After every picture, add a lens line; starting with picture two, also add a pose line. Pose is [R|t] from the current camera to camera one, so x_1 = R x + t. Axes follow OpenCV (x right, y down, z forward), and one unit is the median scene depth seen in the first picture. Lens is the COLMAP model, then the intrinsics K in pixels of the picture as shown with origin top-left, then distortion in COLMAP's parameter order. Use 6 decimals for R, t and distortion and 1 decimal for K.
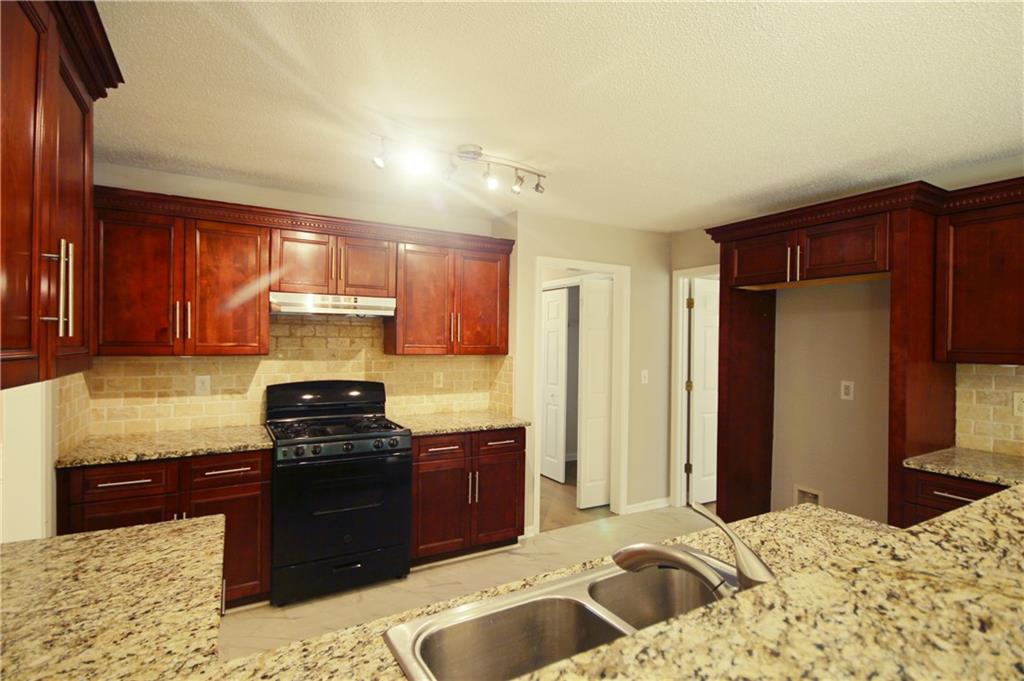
lens RADIAL K [[482.1, 0, 491.6], [0, 482.1, 342.5], [0, 0, 1]] dist [0.006742, -0.002694]
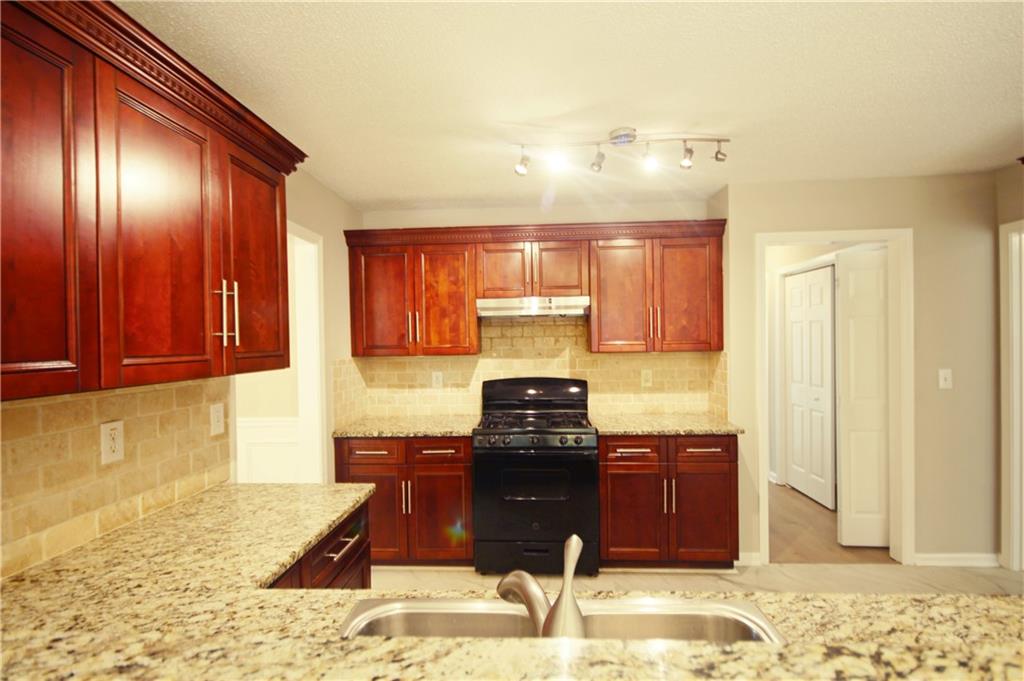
lens RADIAL K [[482.1, 0, 512.3], [0, 482.1, 342.5], [0, 0, 1]] dist [0.006742, -0.002694]
pose [[0.849570, -0.022224, -0.527008, 0.202335], [0.026327, 0.999653, 0.000285, -0.000167], [0.526818, -0.014117, 0.849861, 0.067066]]
